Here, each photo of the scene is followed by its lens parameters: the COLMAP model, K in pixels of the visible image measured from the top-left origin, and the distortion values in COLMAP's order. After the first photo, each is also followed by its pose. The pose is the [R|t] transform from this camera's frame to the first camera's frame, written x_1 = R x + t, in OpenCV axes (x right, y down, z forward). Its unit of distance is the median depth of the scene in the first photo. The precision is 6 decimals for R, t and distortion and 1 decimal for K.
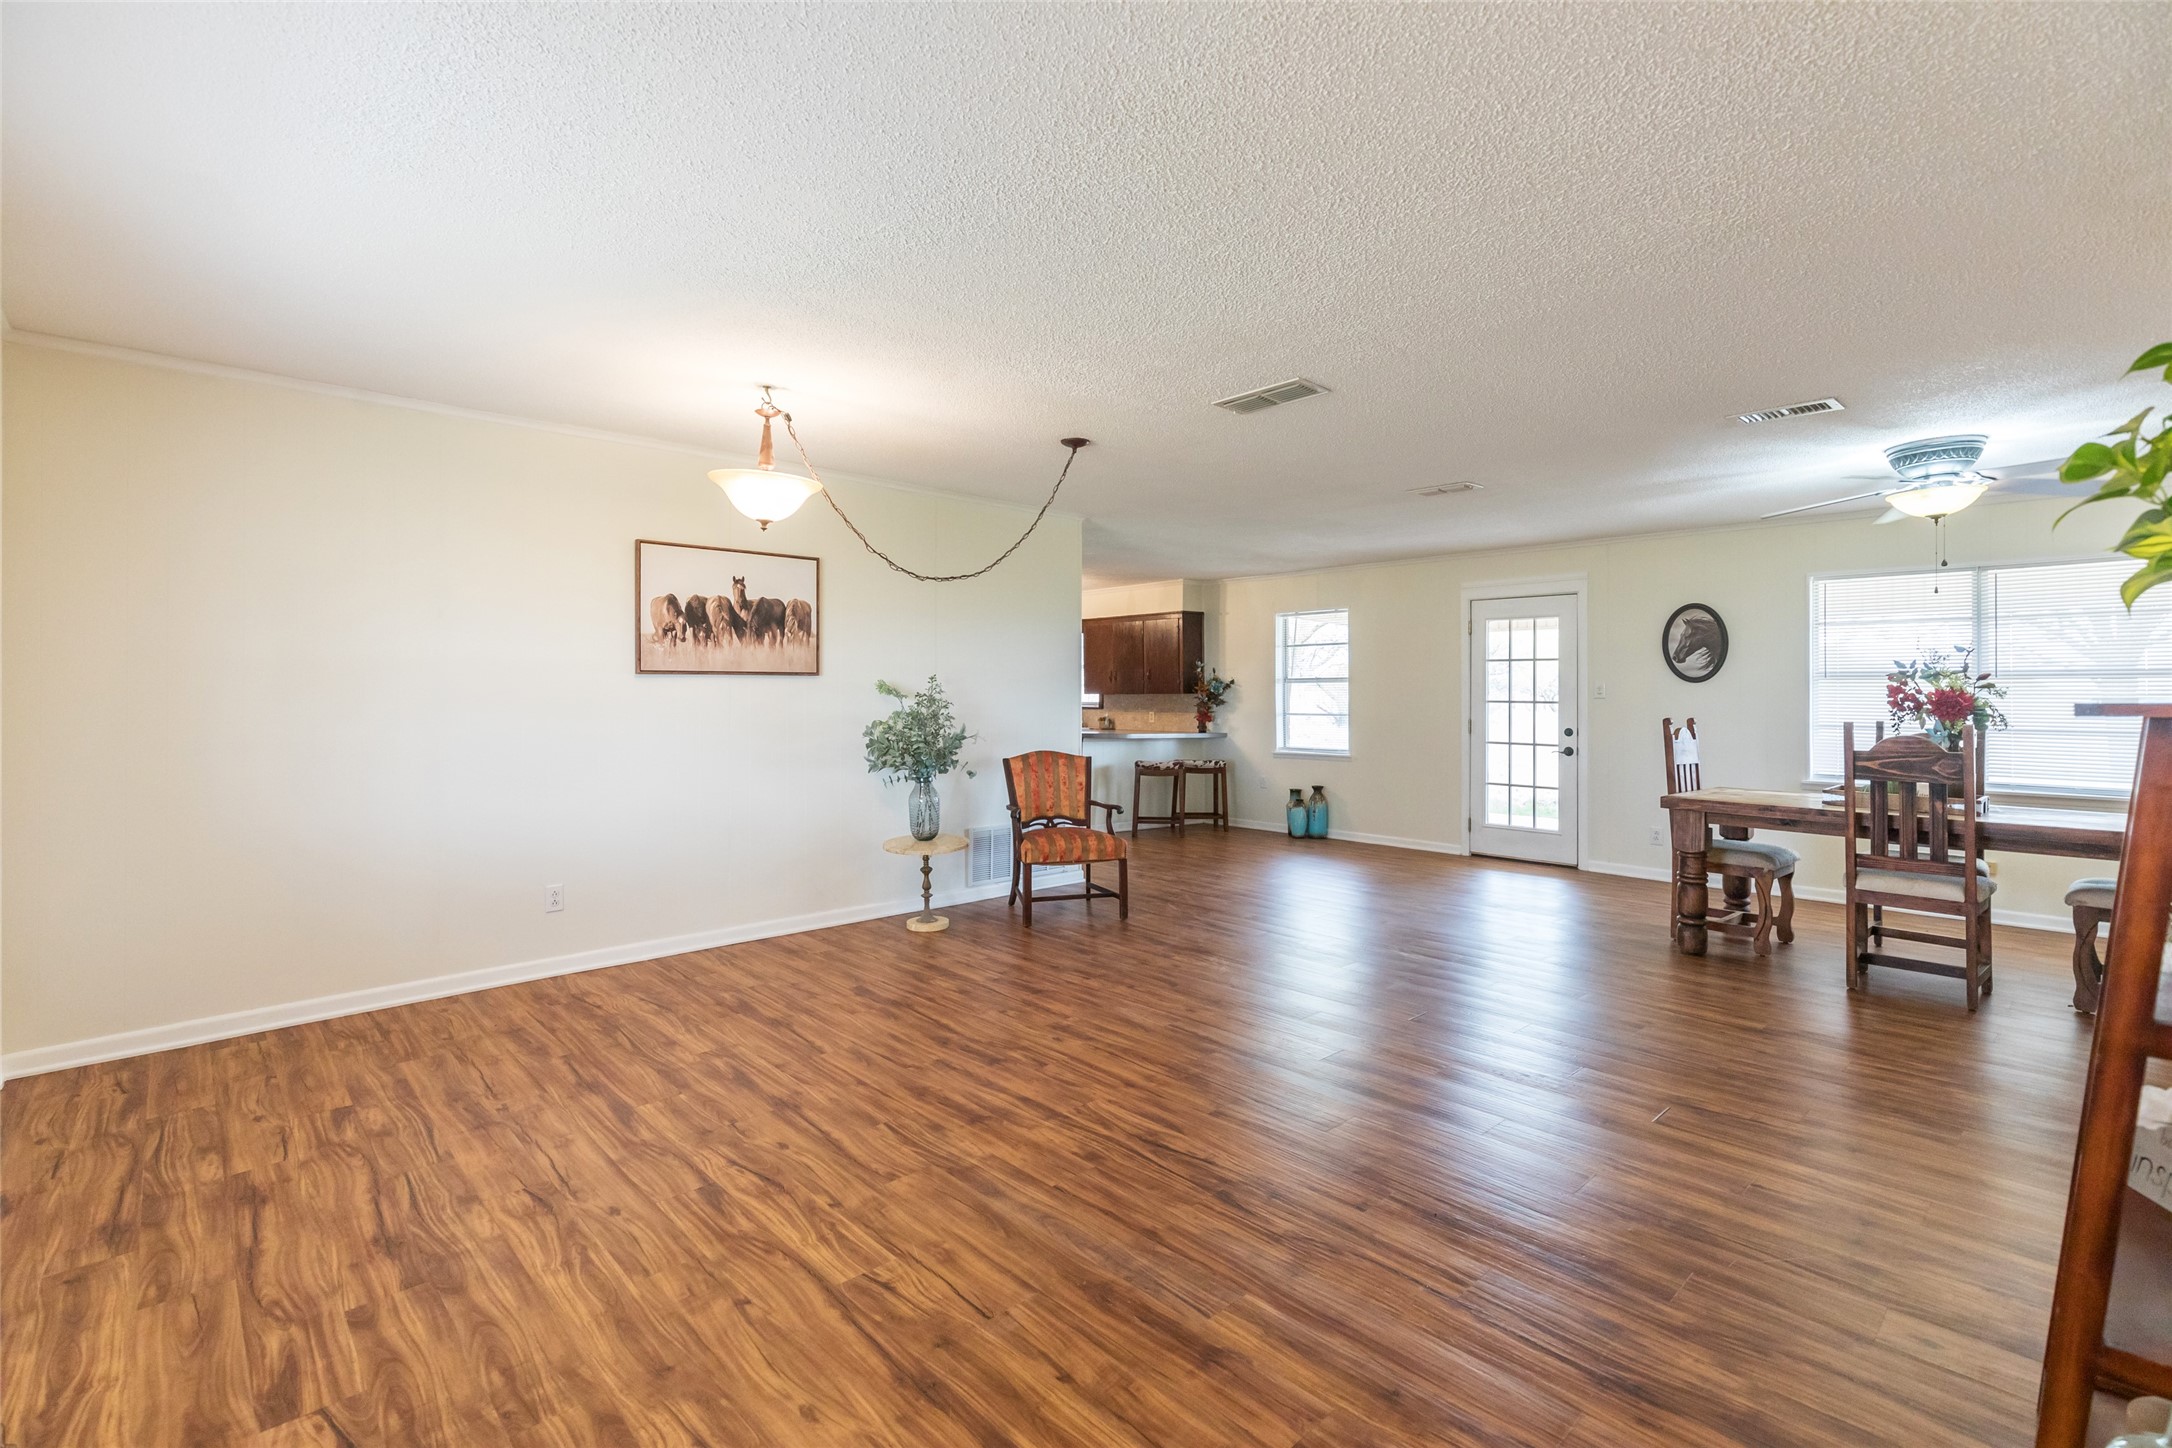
lens RADIAL K [[999.3, 0, 1080.7], [0, 999.3, 719.4], [0, 0, 1]] dist [0.008927, -0.001949]
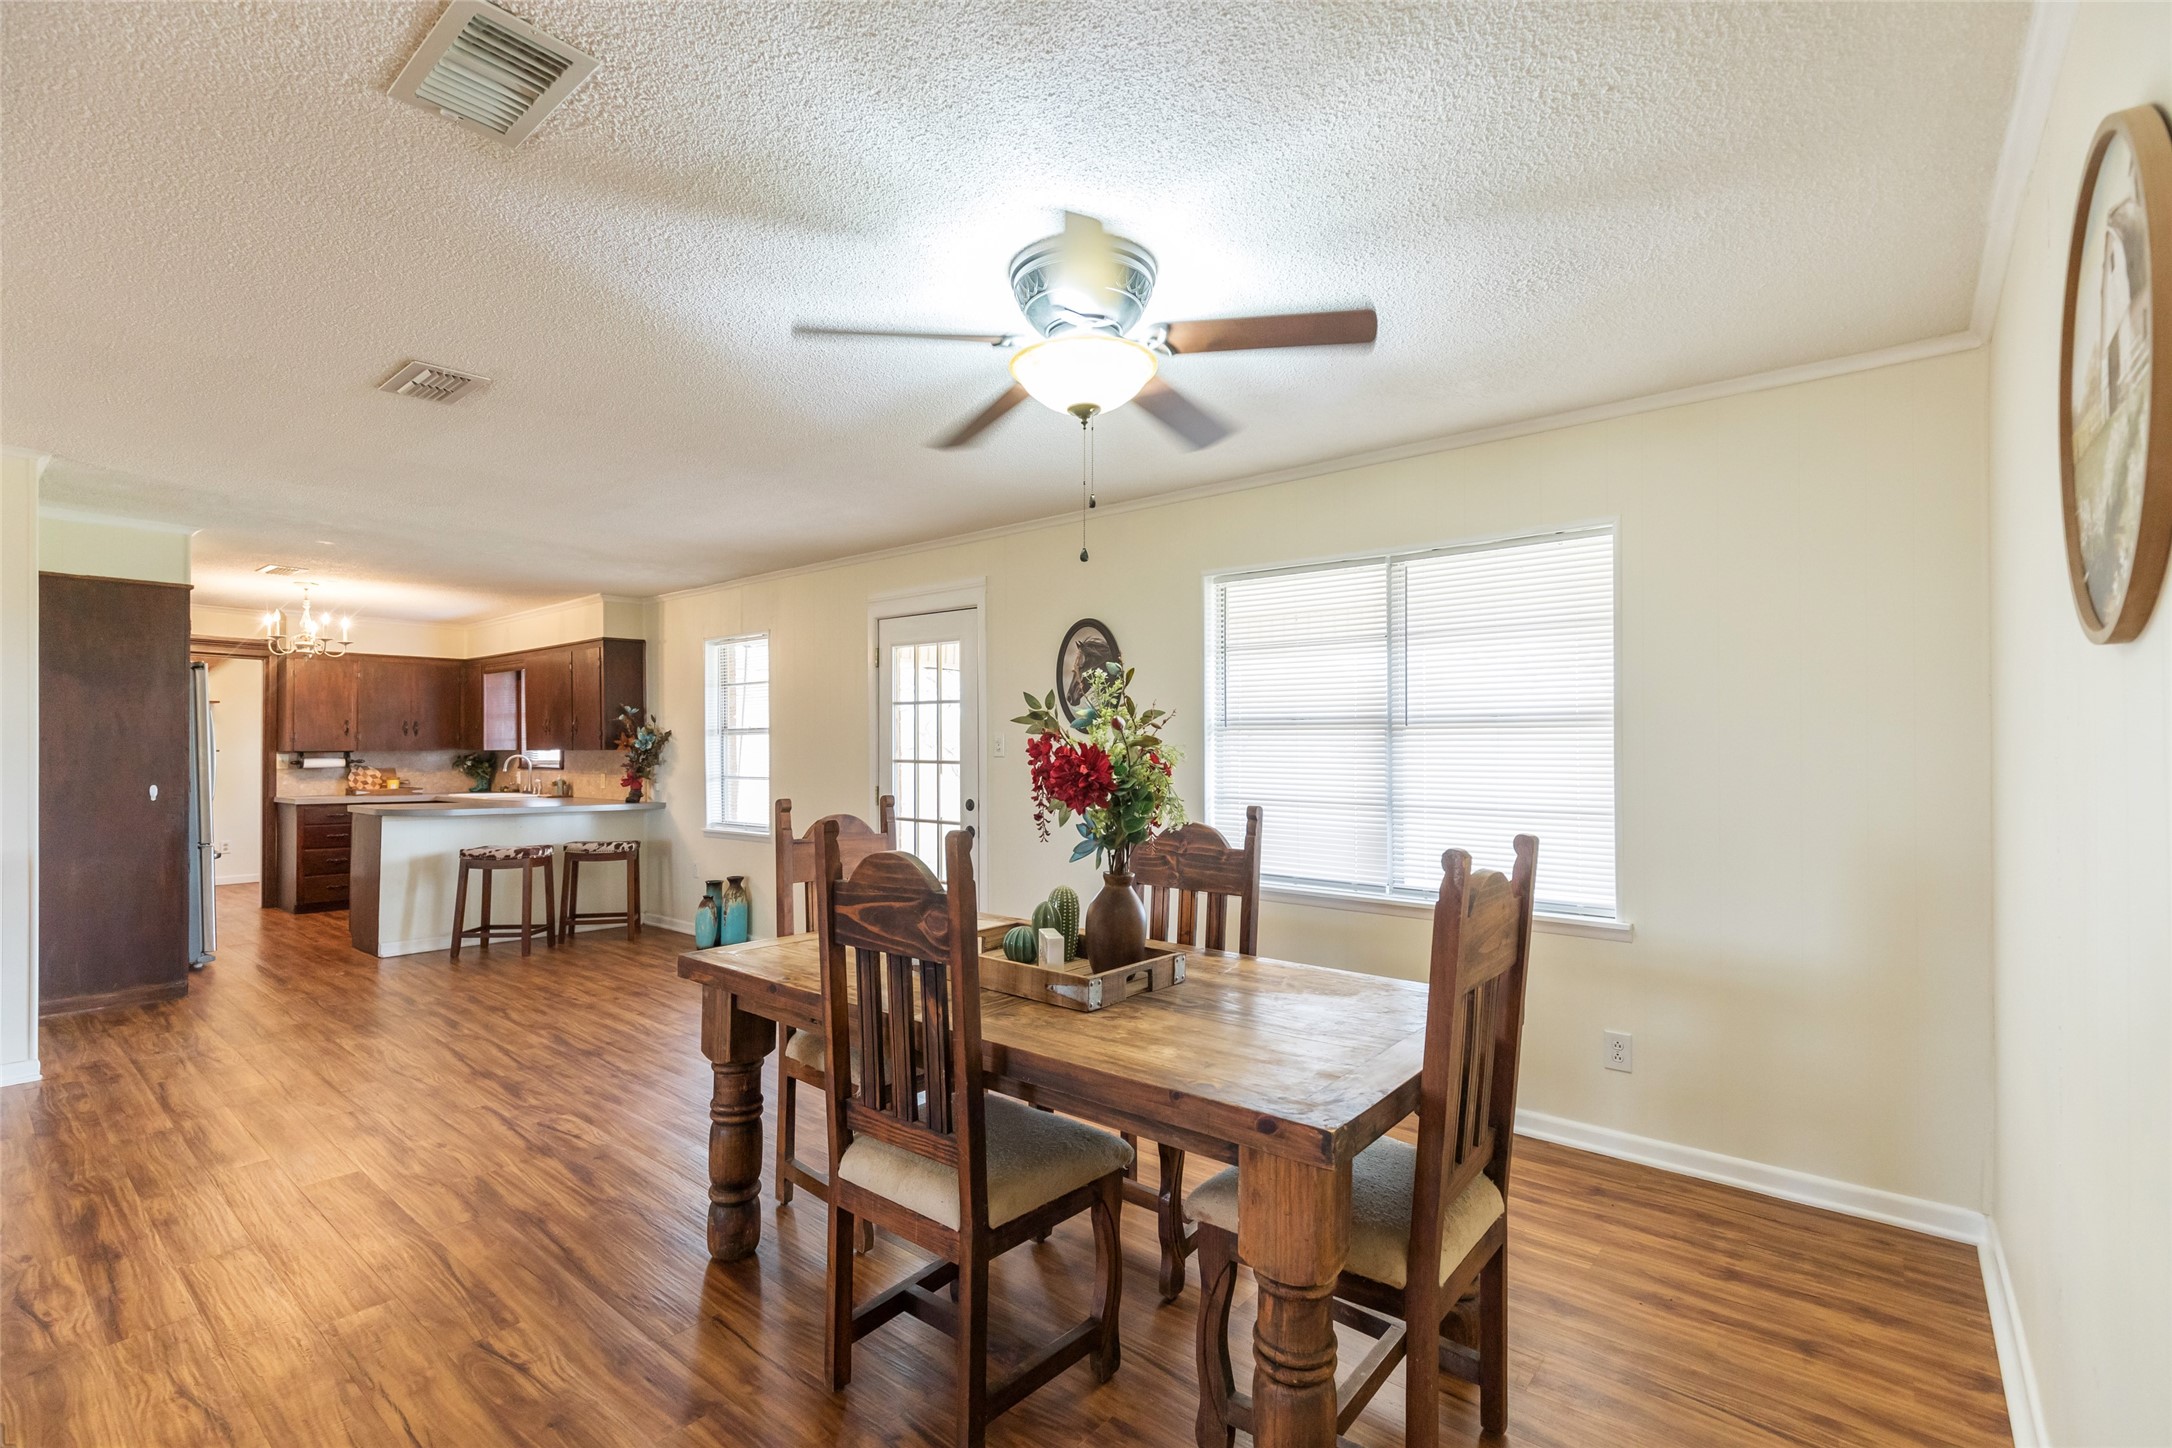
lens RADIAL K [[999.3, 0, 1093.1], [0, 999.3, 725.9], [0, 0, 1]] dist [0.008927, -0.001949]
pose [[0.991973, -0.000259, 0.126452, 0.830357], [0.005990, 0.998972, -0.044941, -0.018739], [-0.126310, 0.045338, 0.990954, 0.518285]]
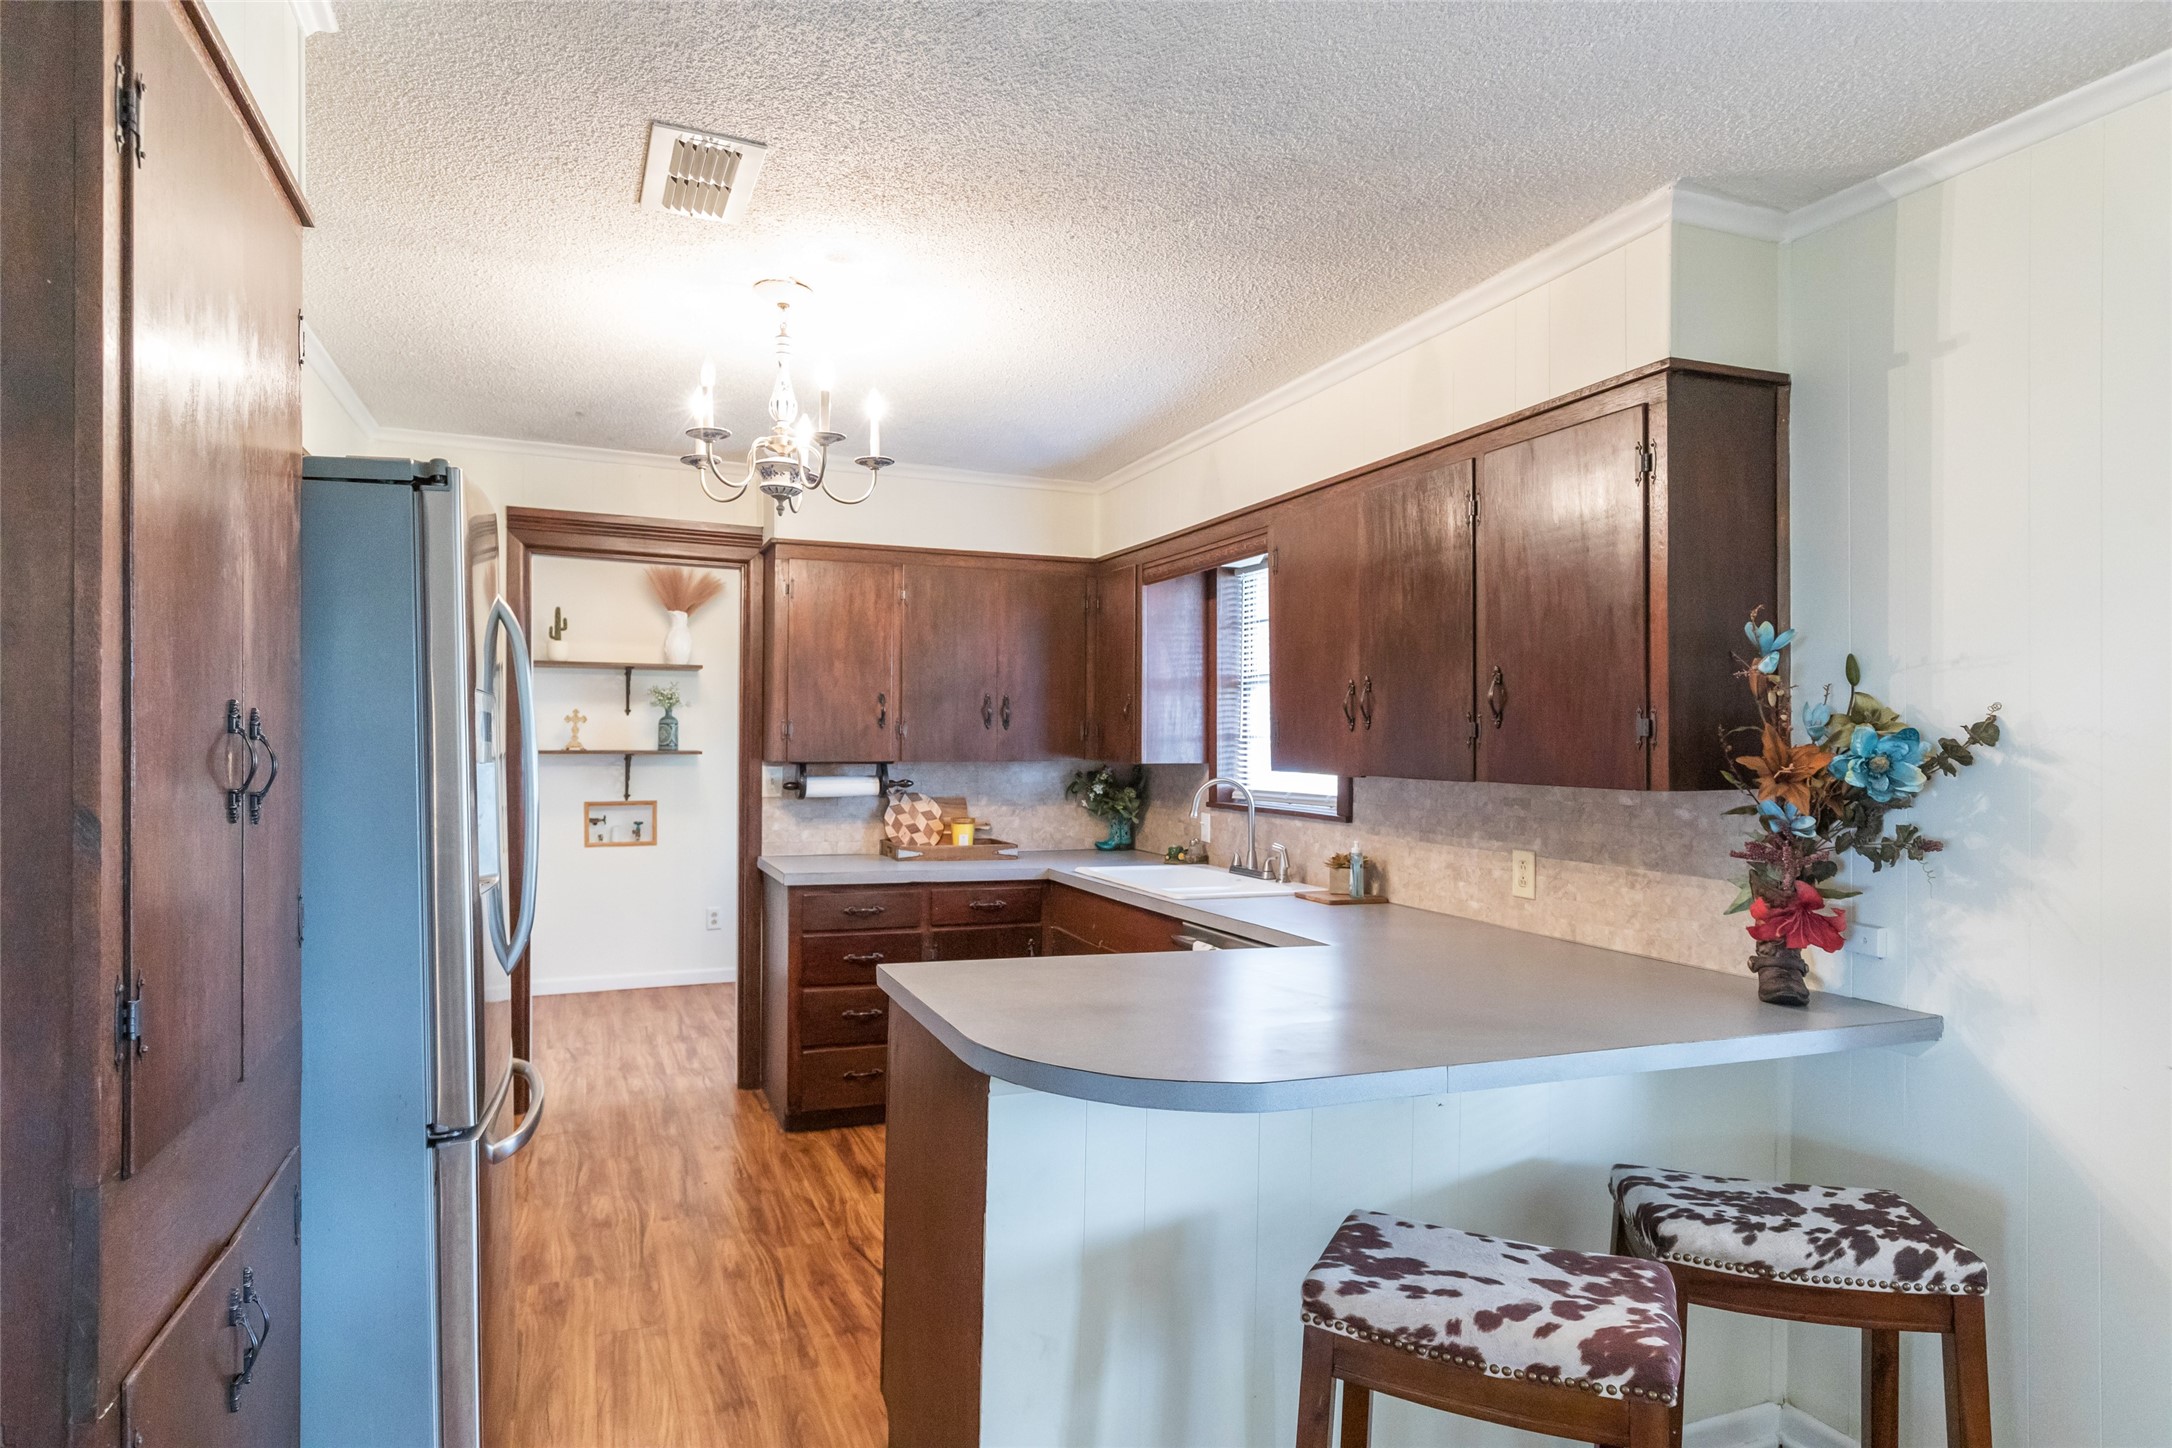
lens RADIAL K [[1186.5, 0, 1100.9], [0, 1186.5, 720.0], [0, 0, 1]] dist [0.007864, 0.000185]
pose [[0.944158, 0.001792, -0.329489, 0.169925], [-0.015303, 0.999145, -0.038417, -0.065852], [0.329138, 0.041314, 0.943378, 1.703754]]
